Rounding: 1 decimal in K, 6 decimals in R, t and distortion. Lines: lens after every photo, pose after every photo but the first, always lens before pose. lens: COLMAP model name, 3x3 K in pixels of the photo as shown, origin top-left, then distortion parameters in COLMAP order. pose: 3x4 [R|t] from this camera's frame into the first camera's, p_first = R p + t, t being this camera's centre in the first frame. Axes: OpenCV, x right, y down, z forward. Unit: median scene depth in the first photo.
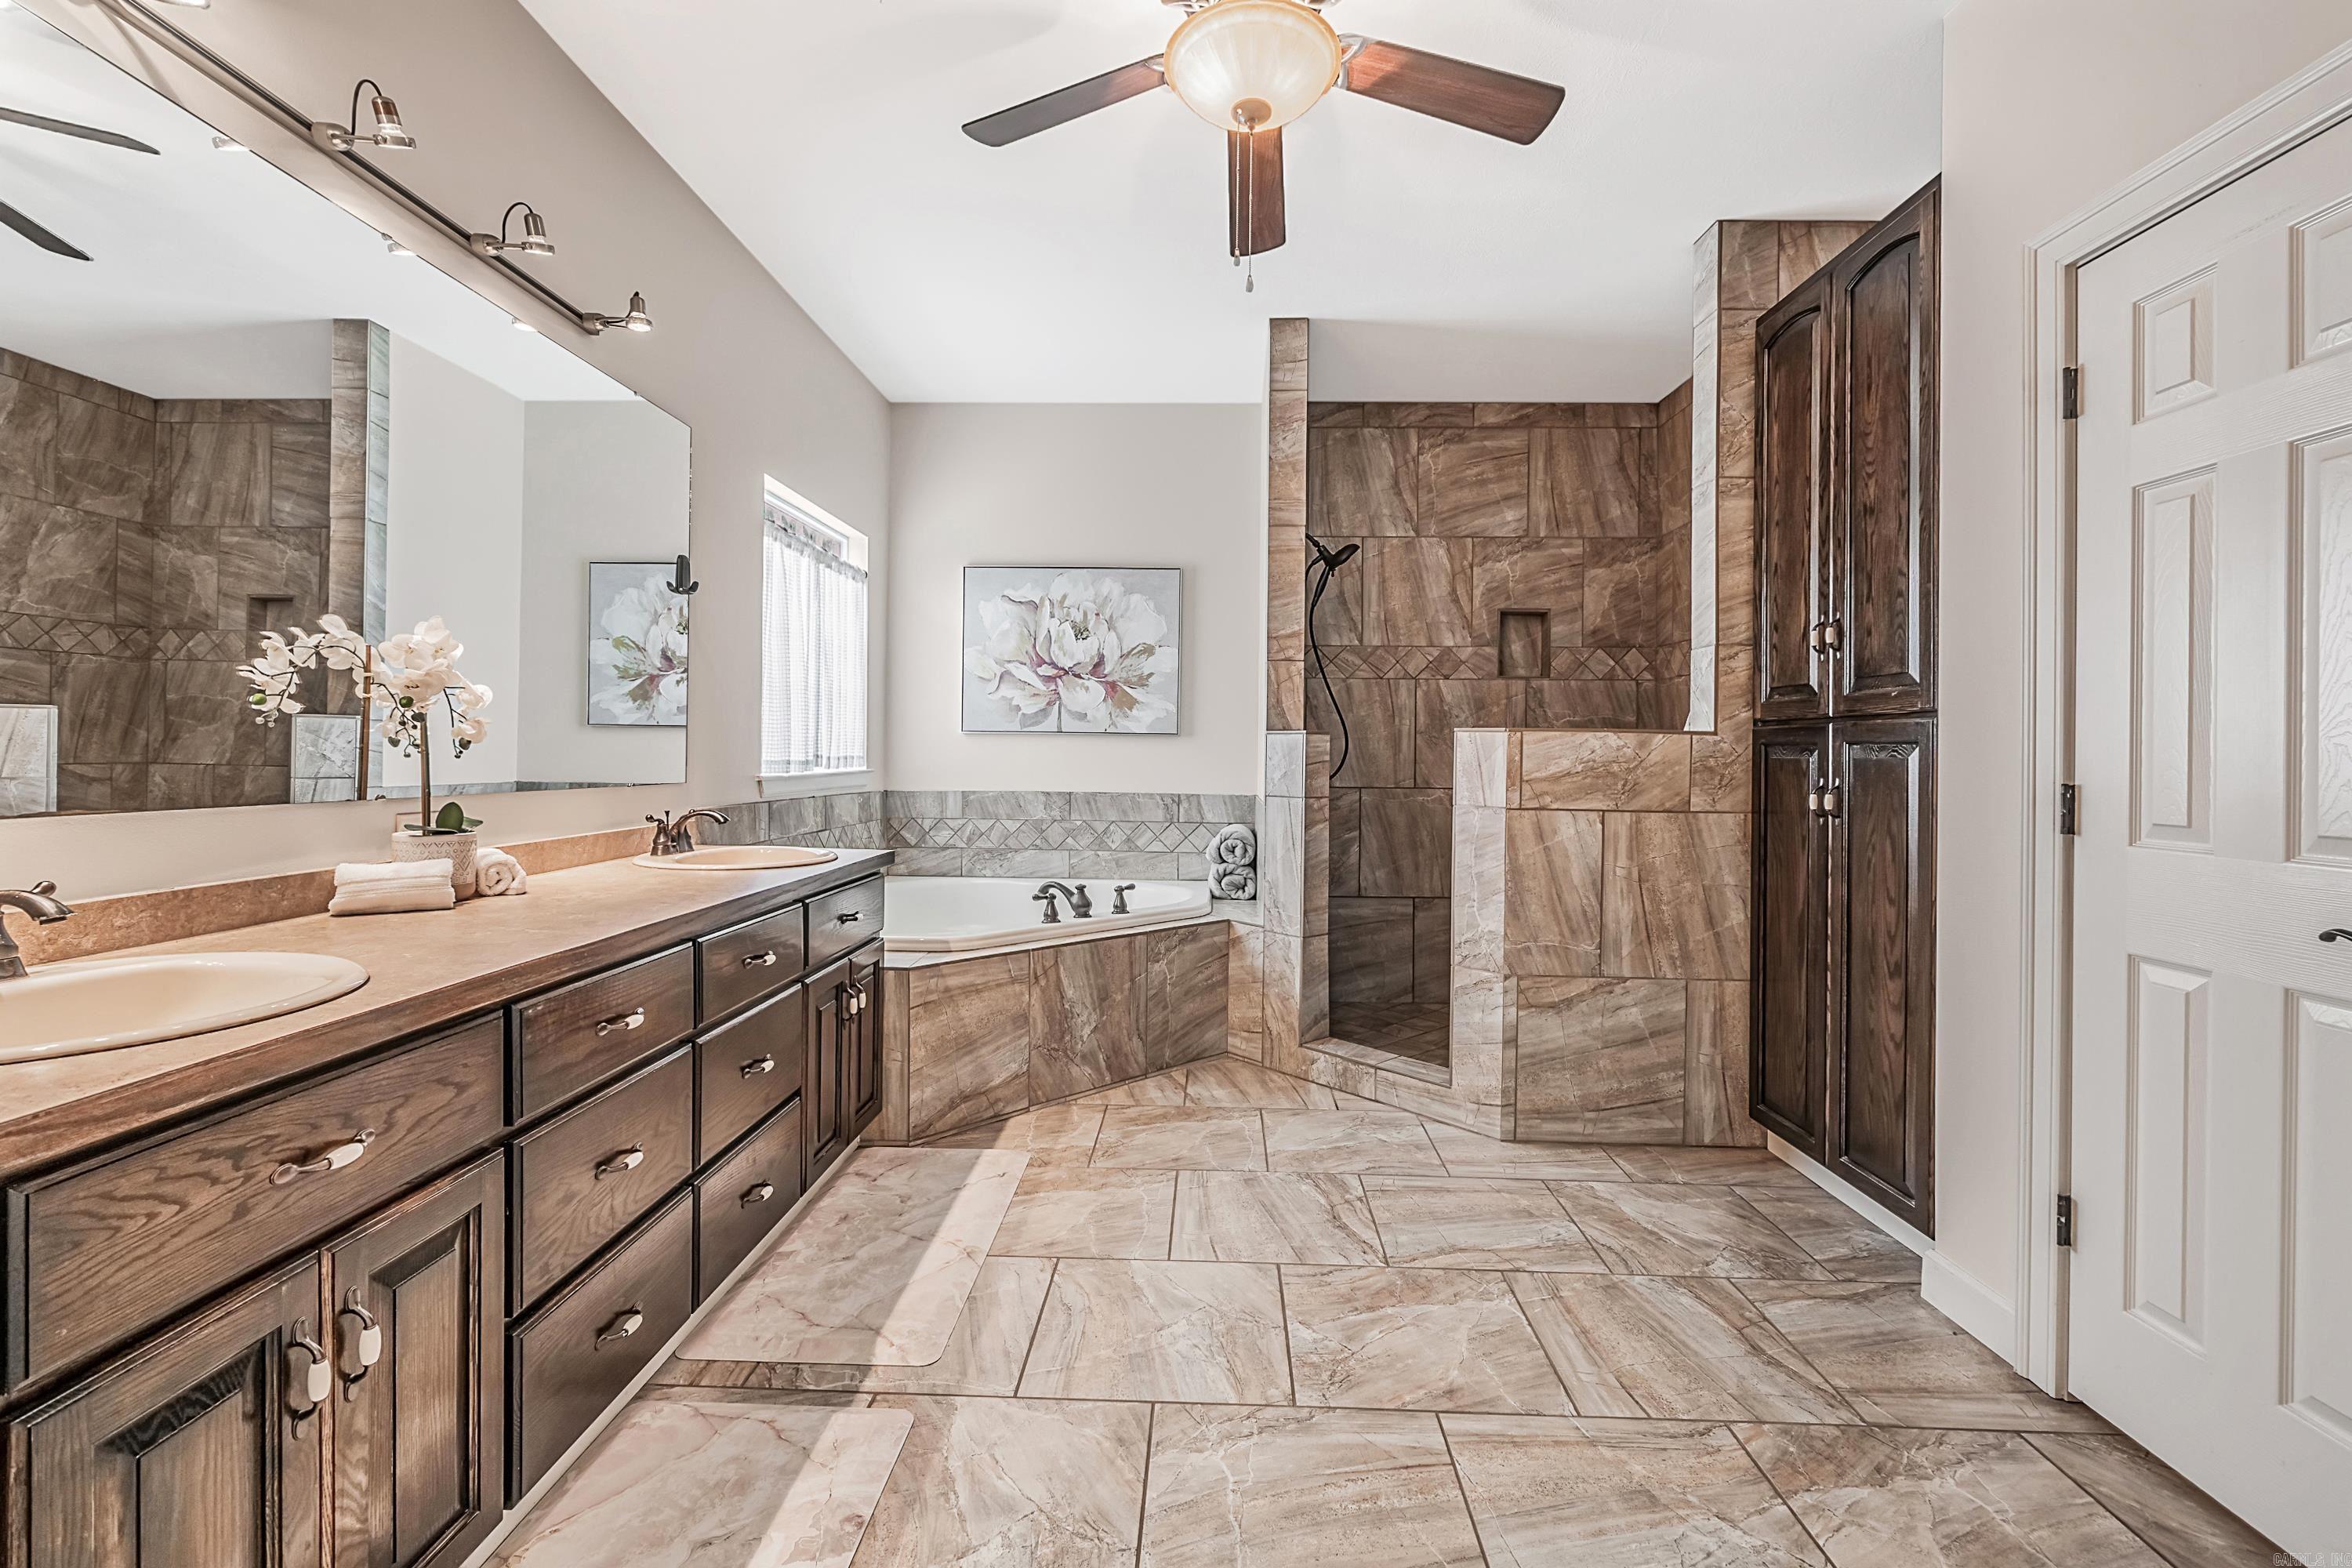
lens RADIAL K [[1020.3, 0, 1180.7], [0, 1020.3, 760.1], [0, 0, 1]] dist [-0.000166, -0.000009]
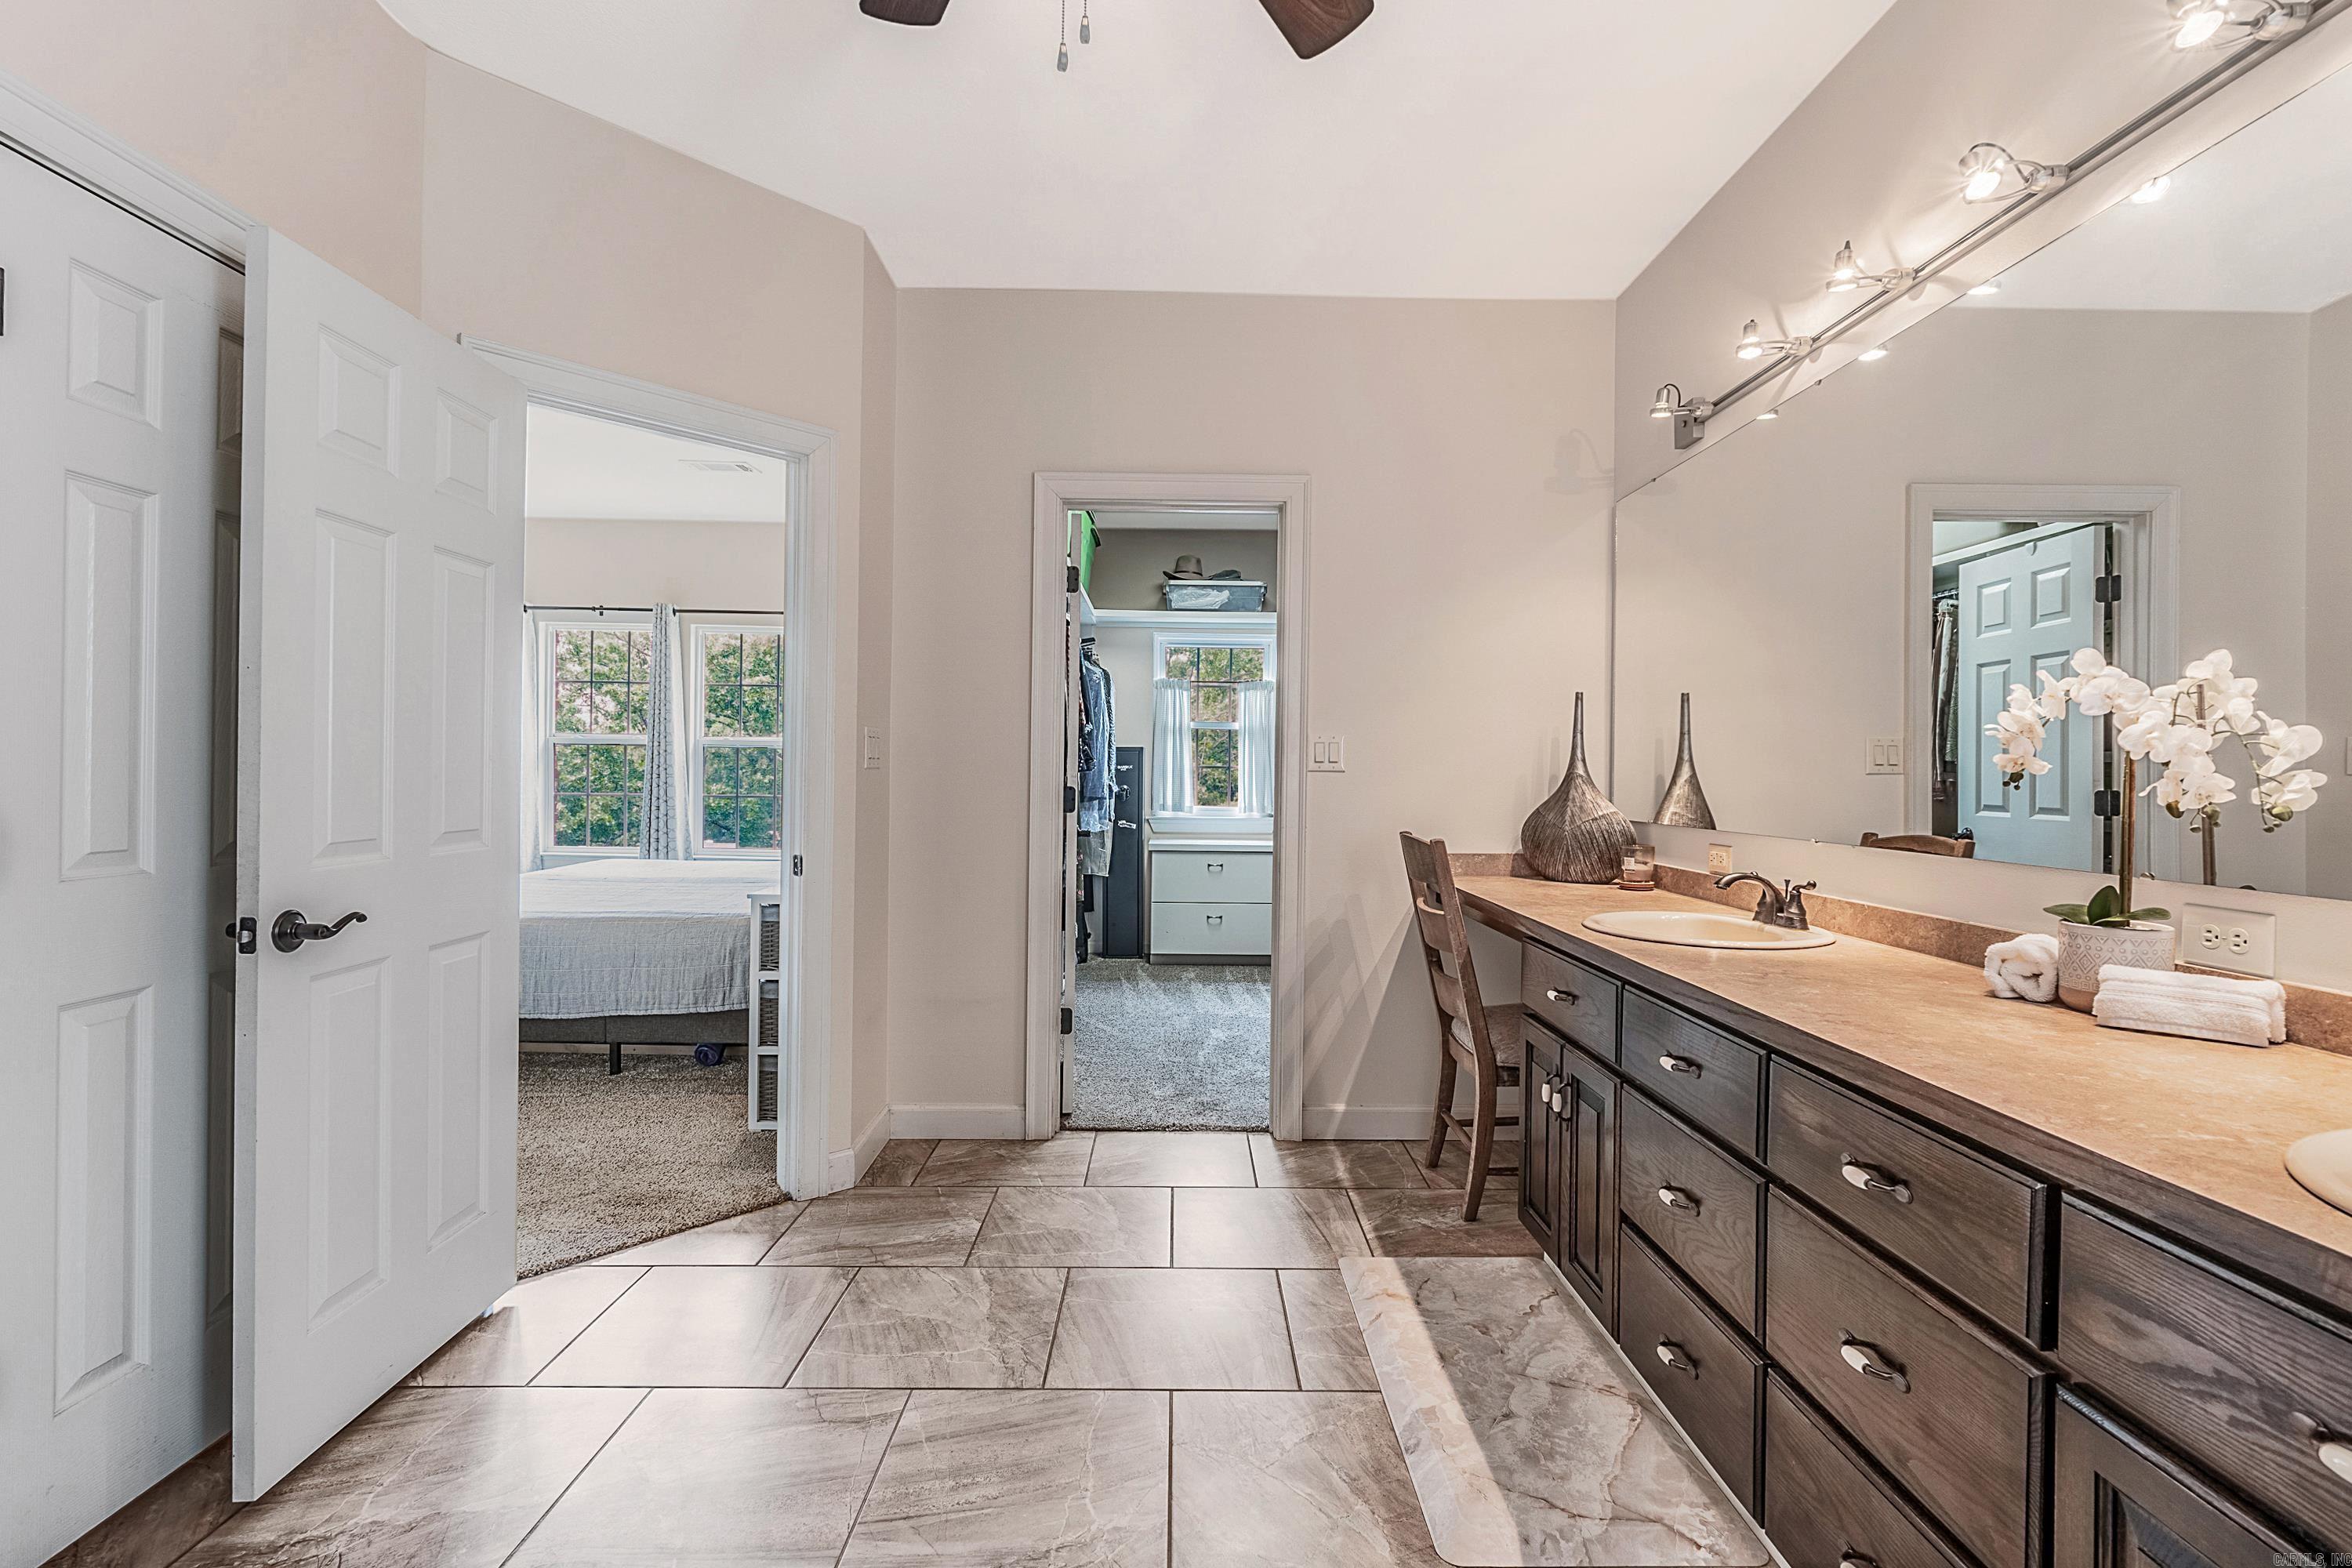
lens RADIAL K [[1072.7, 0, 1180.8], [0, 1072.7, 774.6], [0, 0, 1]] dist [-0.000393, 0.000105]
pose [[-0.999019, -0.017694, -0.040589, 0.007996], [-0.017933, 0.999824, 0.005532, -0.025837], [0.040484, 0.006255, -0.999161, 2.097588]]
